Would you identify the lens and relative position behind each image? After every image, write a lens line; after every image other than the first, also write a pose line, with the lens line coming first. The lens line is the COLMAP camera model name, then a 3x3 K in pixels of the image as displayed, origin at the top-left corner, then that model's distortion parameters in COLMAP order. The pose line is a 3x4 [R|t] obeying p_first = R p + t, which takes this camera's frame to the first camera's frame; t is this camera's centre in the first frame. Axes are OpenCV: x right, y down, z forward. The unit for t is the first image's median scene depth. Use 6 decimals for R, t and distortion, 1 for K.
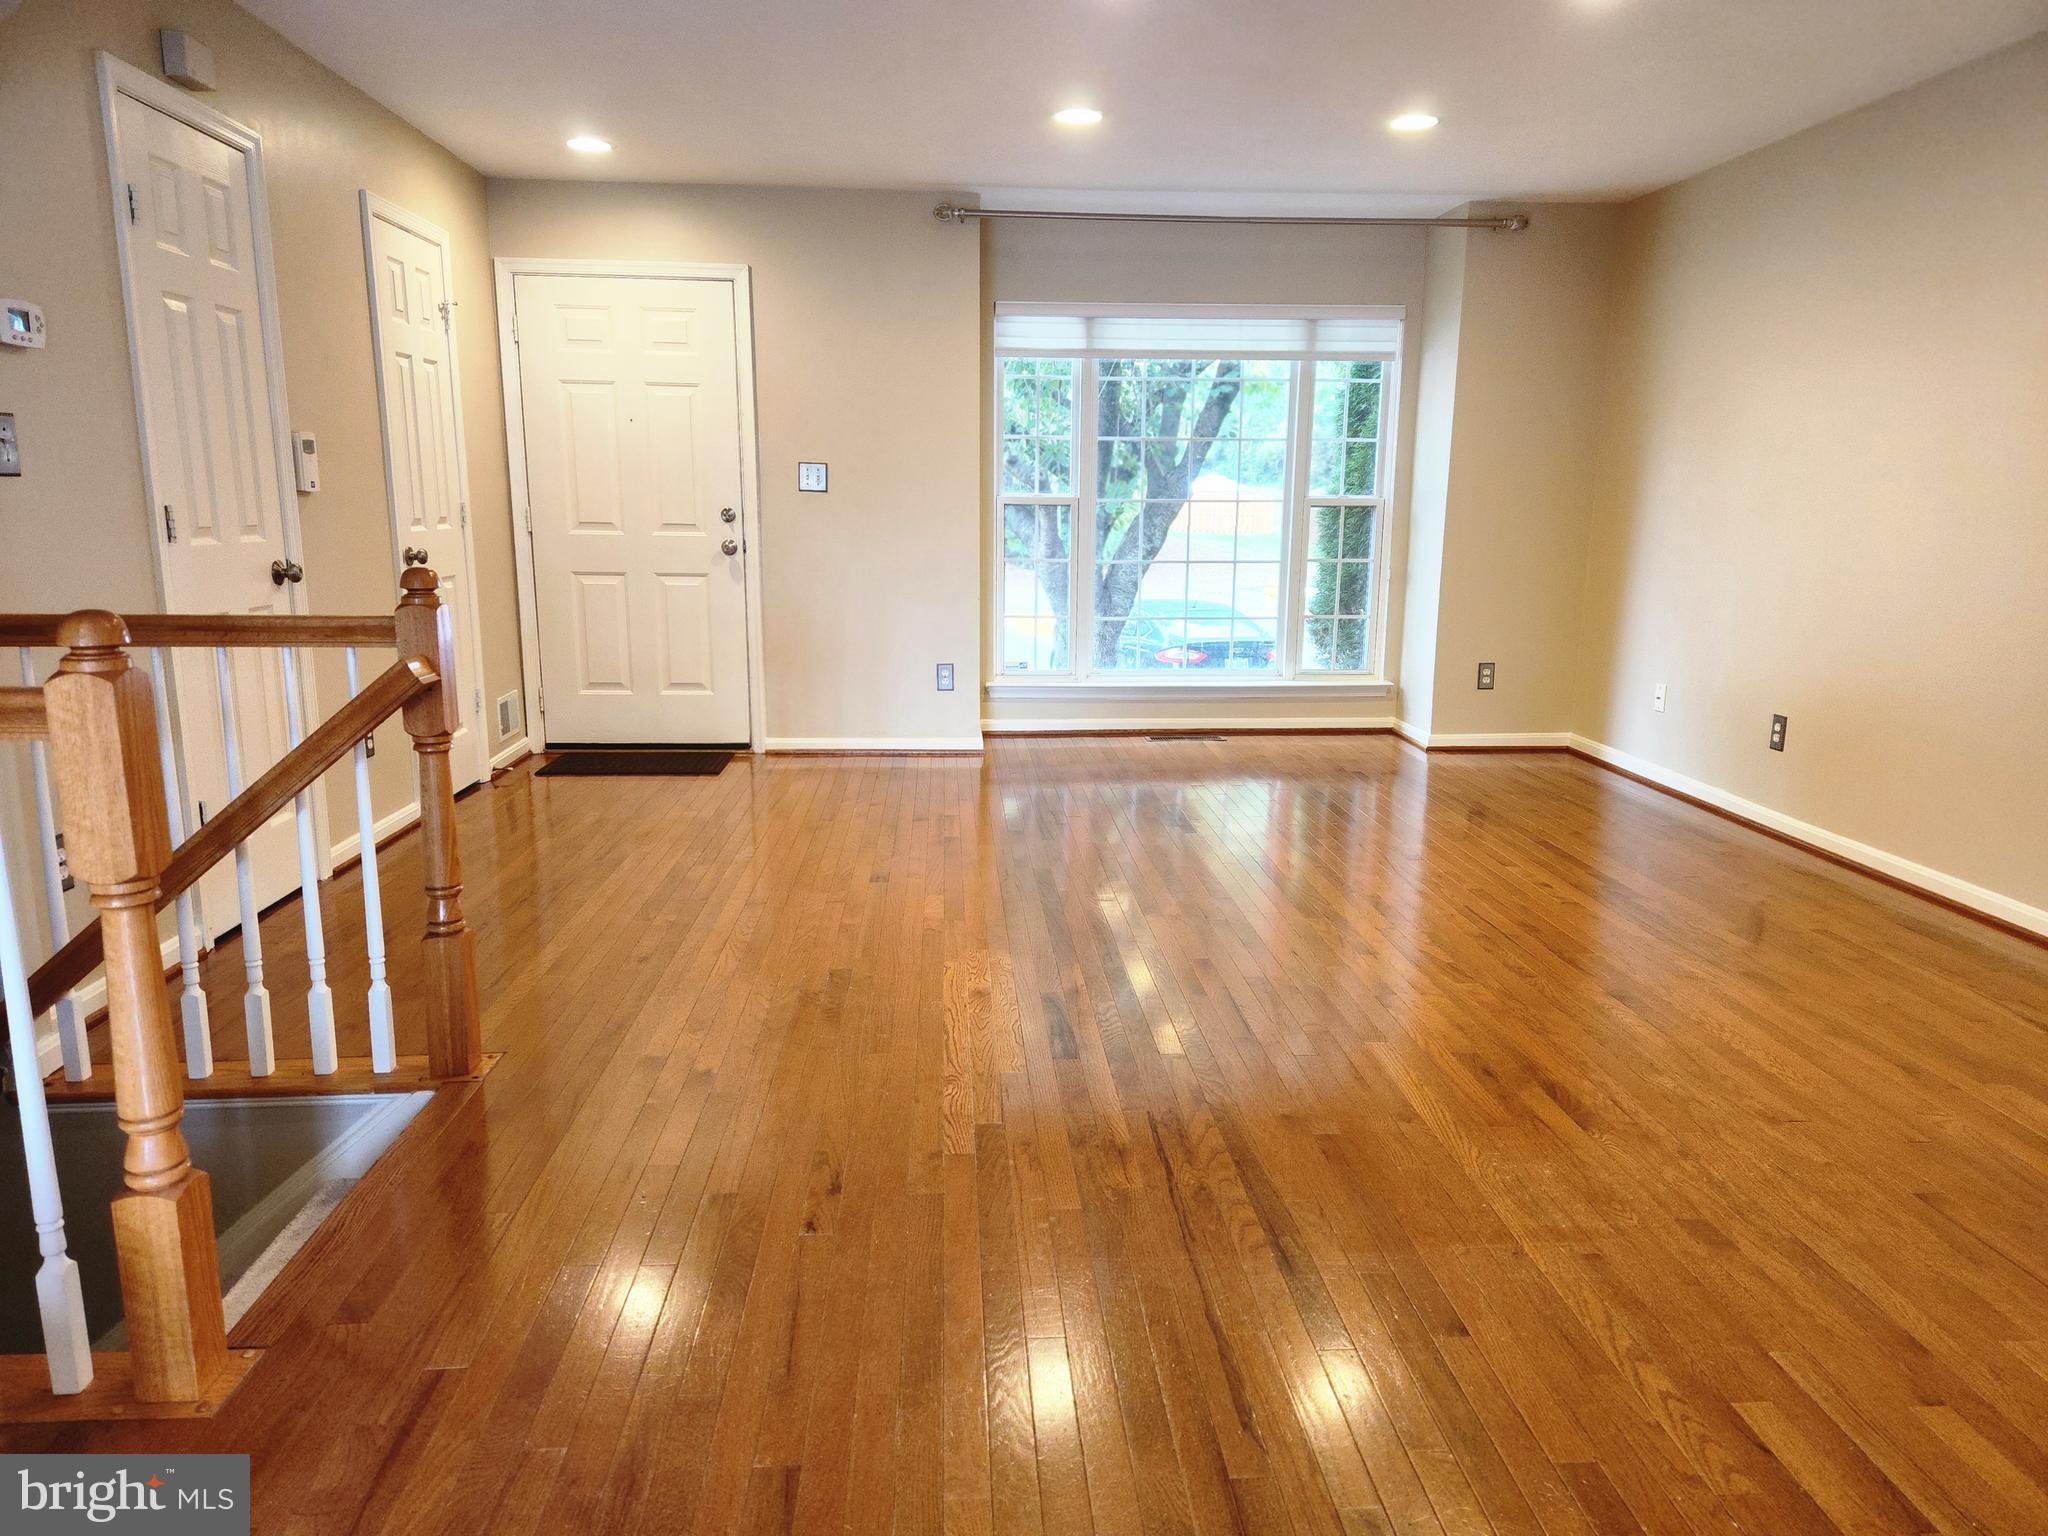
lens RADIAL K [[1361.1, 0, 1024.0], [0, 1361.1, 768.0], [0, 0, 1]] dist [0.066899, -0.057845]
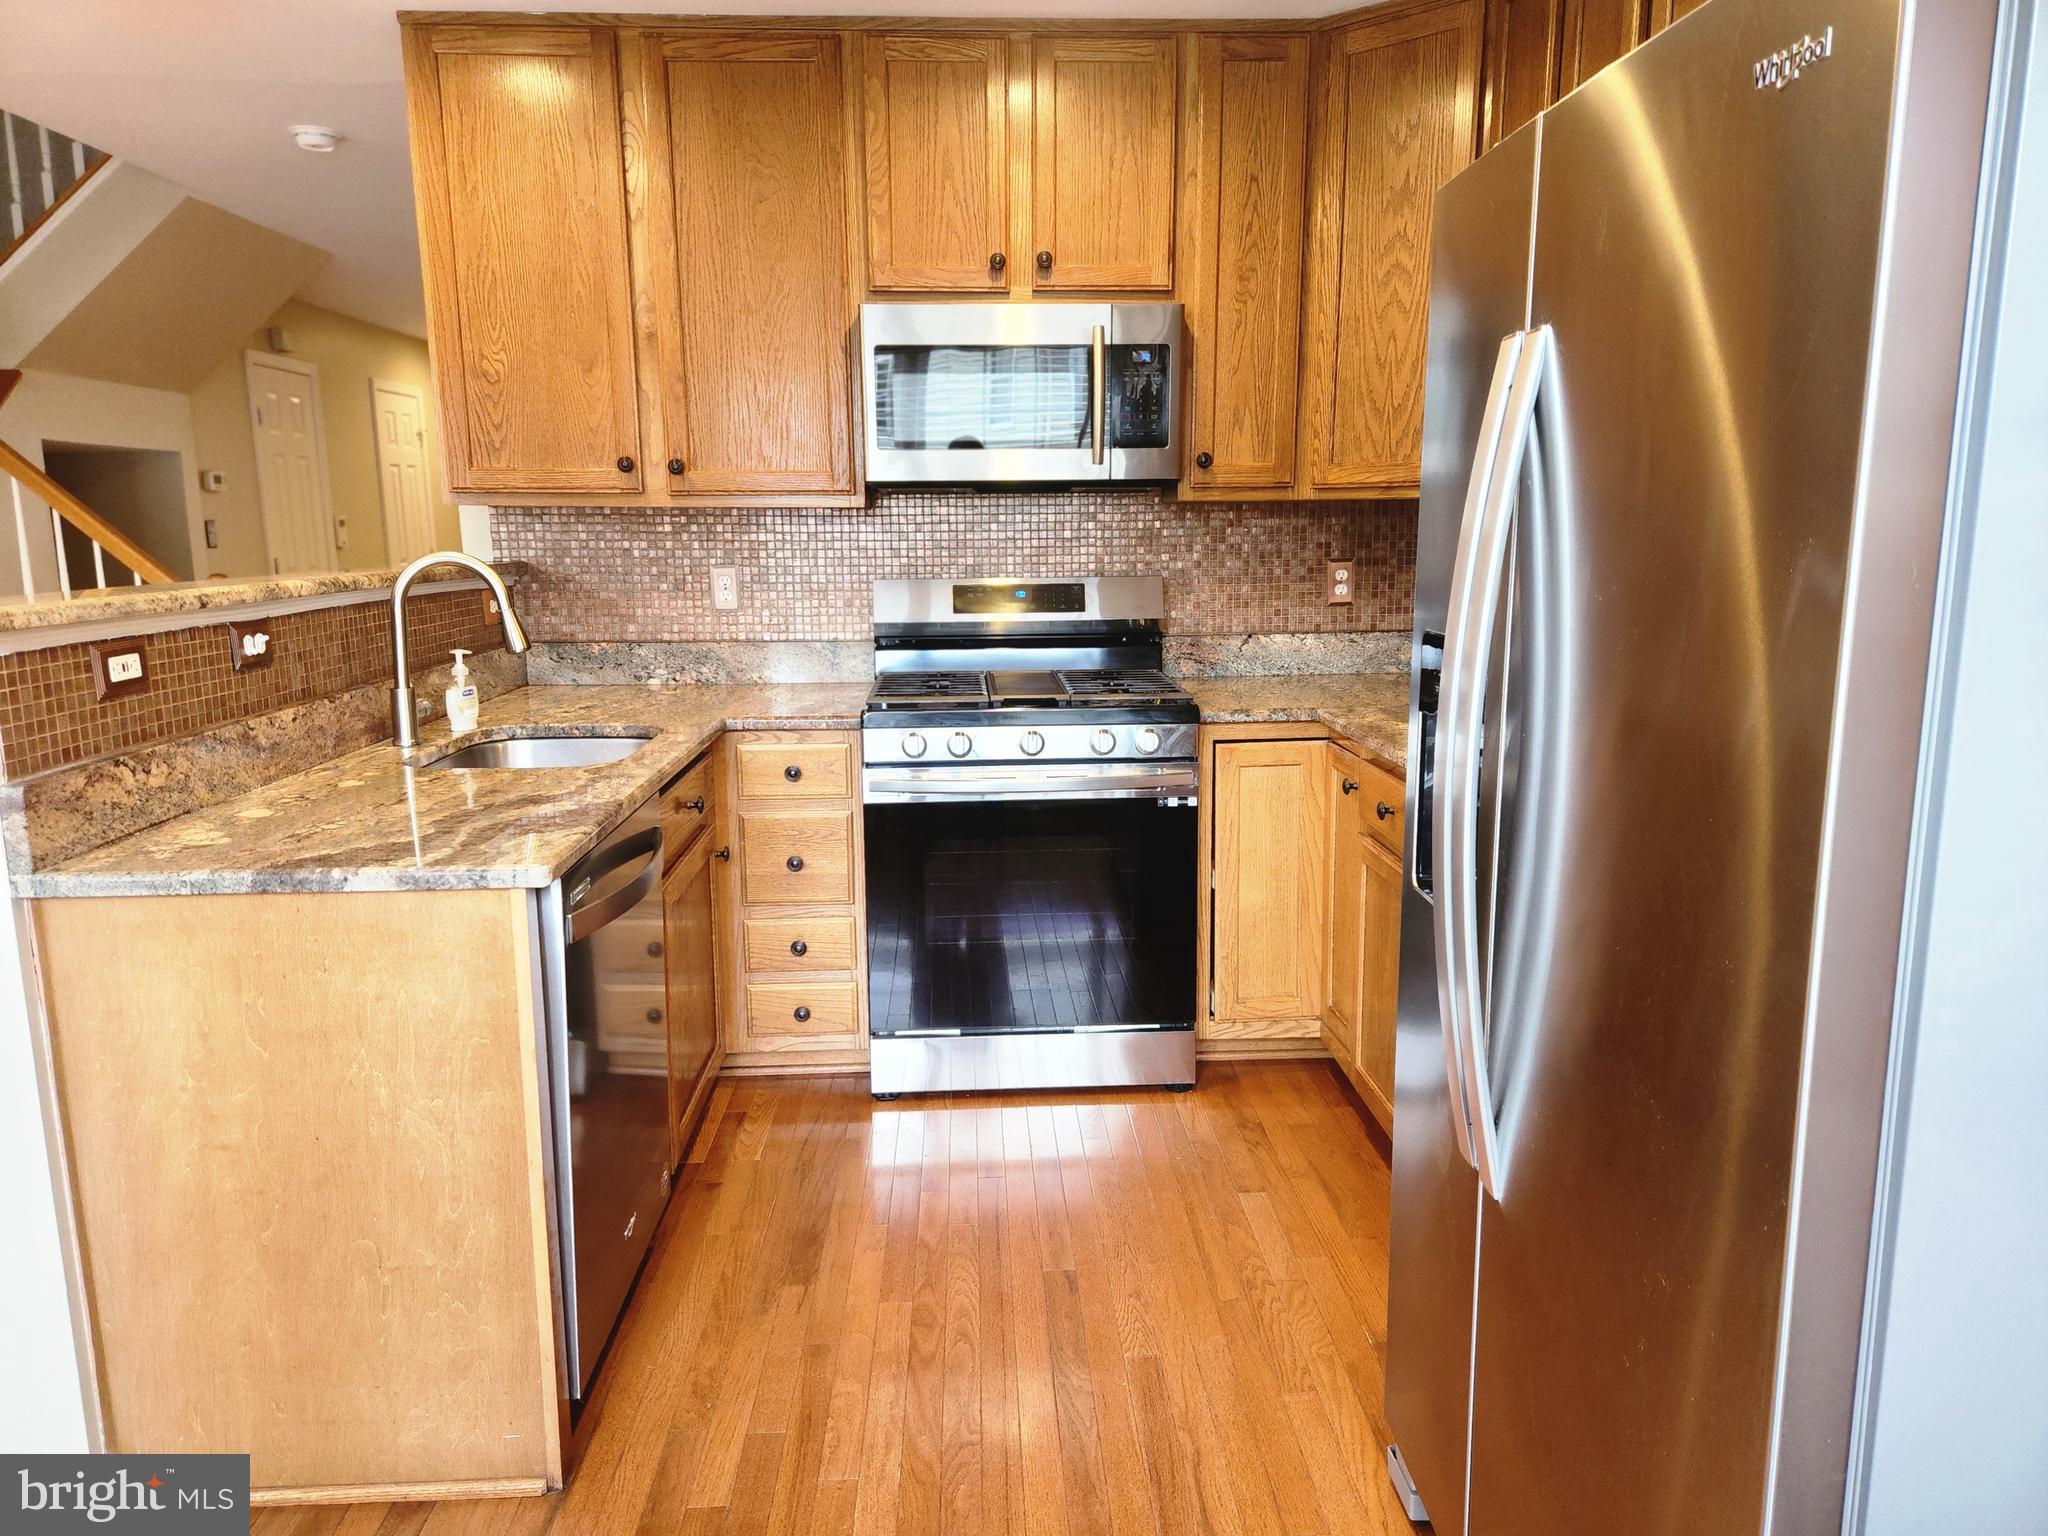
lens RADIAL K [[1392.8, 0, 1015.9], [0, 1392.8, 766.1], [0, 0, 1]] dist [0.107196, -0.108722]
pose [[0.999417, -0.010193, -0.032598, 0.426815], [0.009708, 0.999840, -0.015004, 0.127881], [0.032746, 0.014679, 0.999356, -0.835255]]
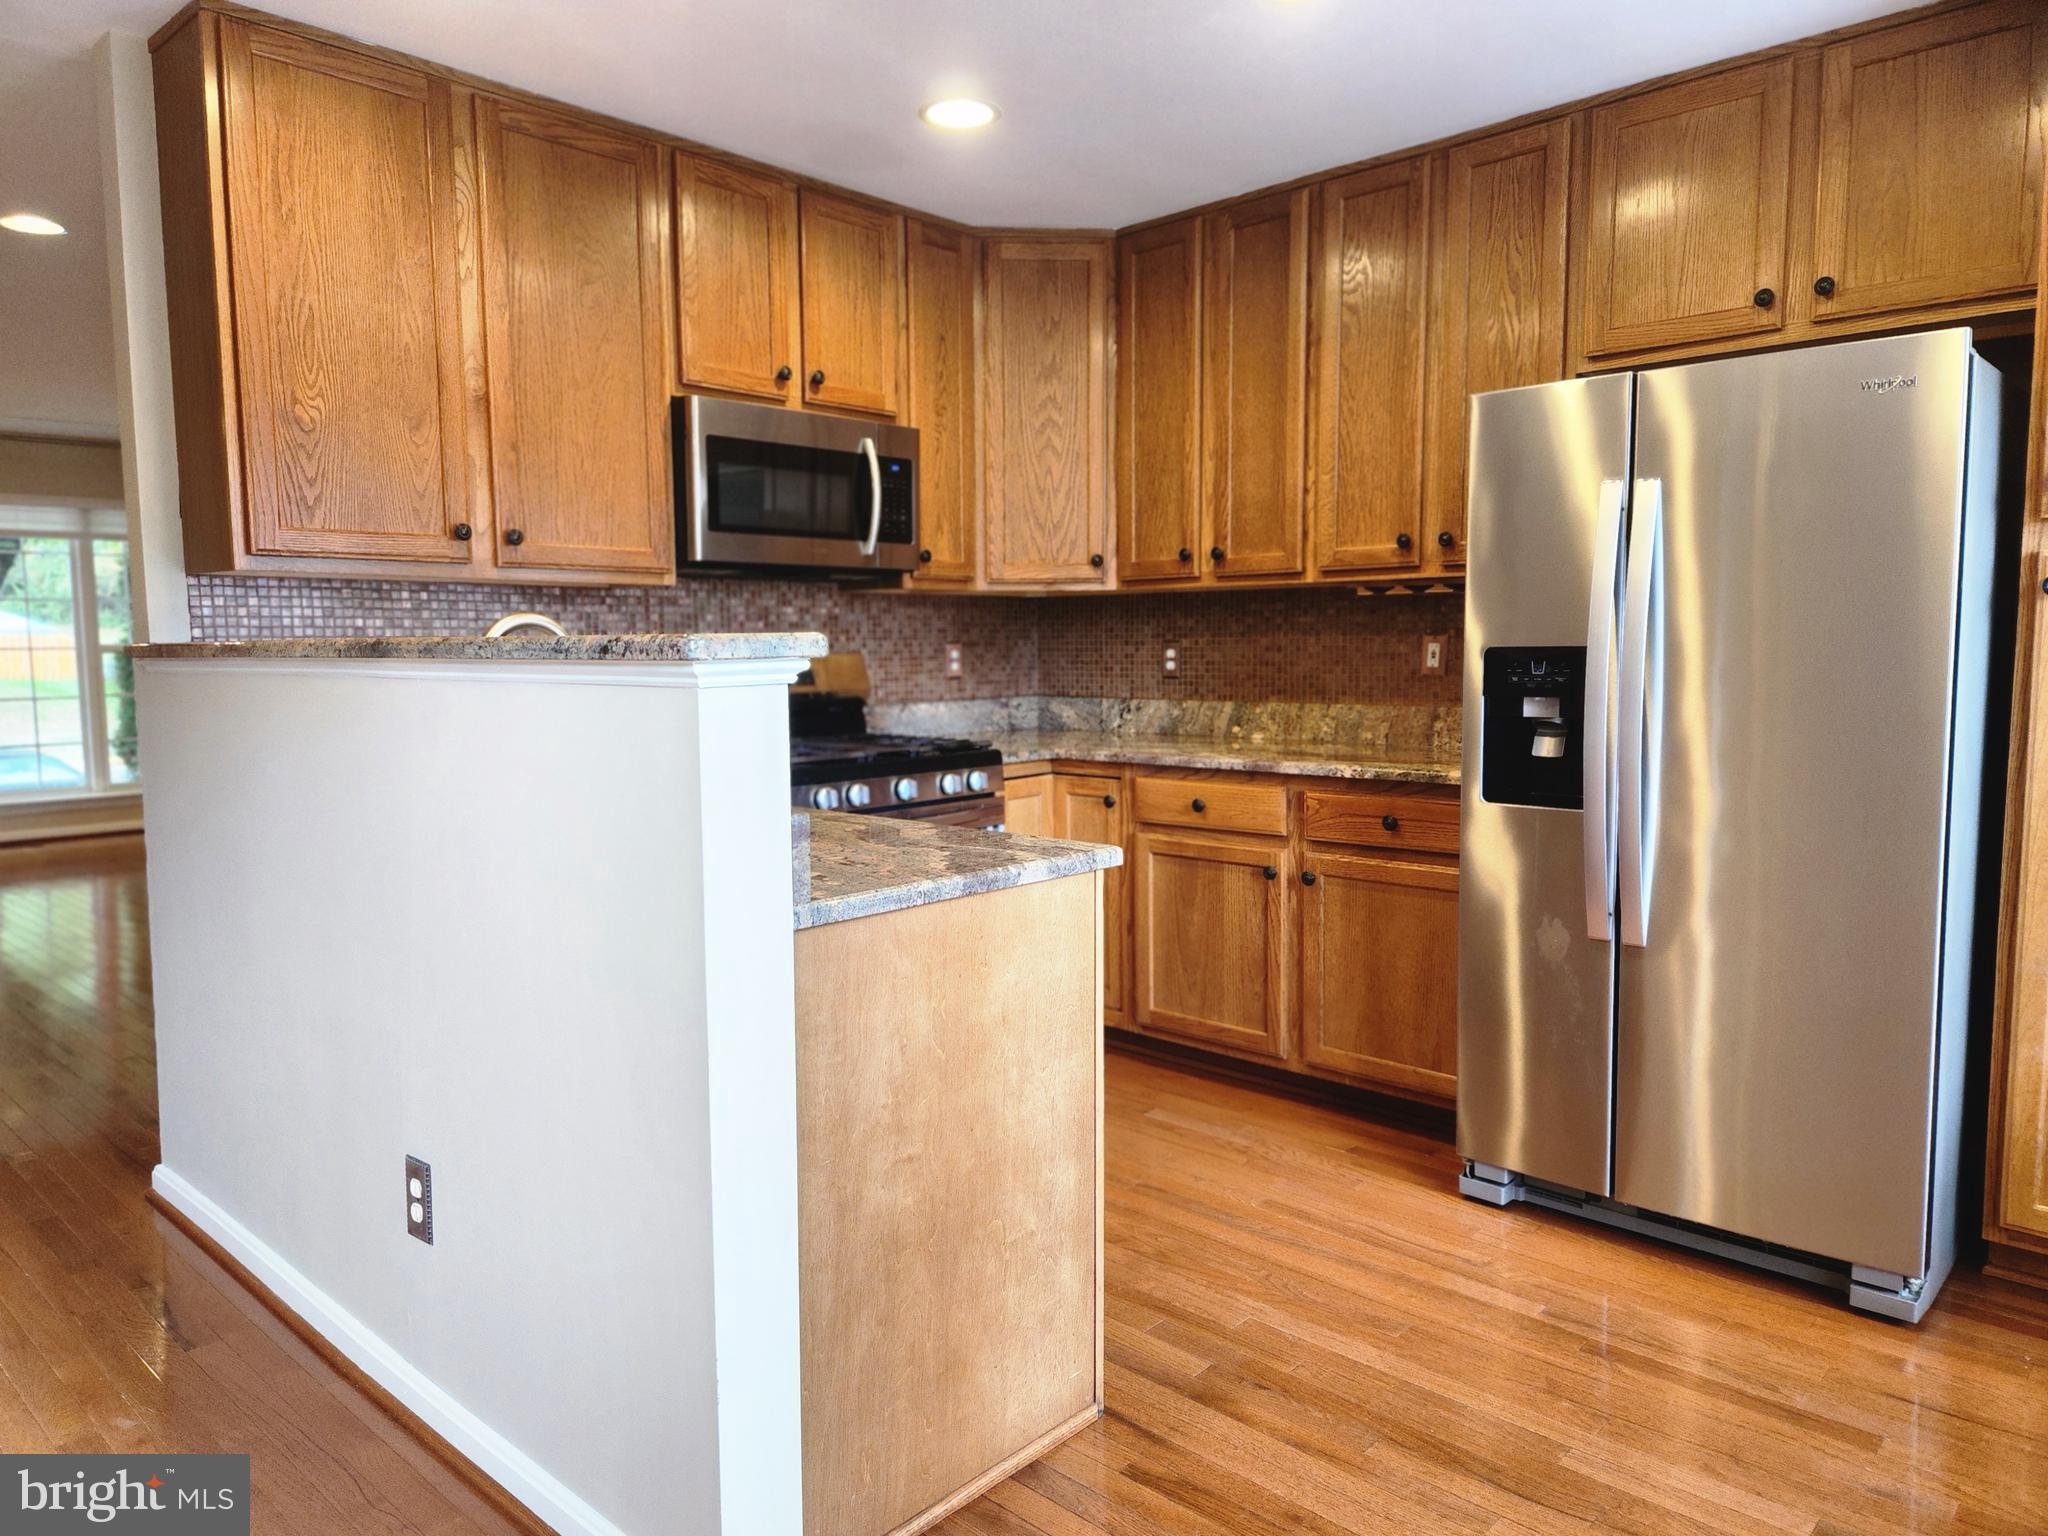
lens RADIAL K [[1392.8, 0, 1015.9], [0, 1392.8, 766.1], [0, 0, 1]] dist [0.107196, -0.108722]
pose [[0.731010, -0.076465, 0.678069, -0.112913], [0.144740, 0.988465, -0.044572, 0.138144], [-0.666839, 0.130726, 0.733646, -0.765965]]
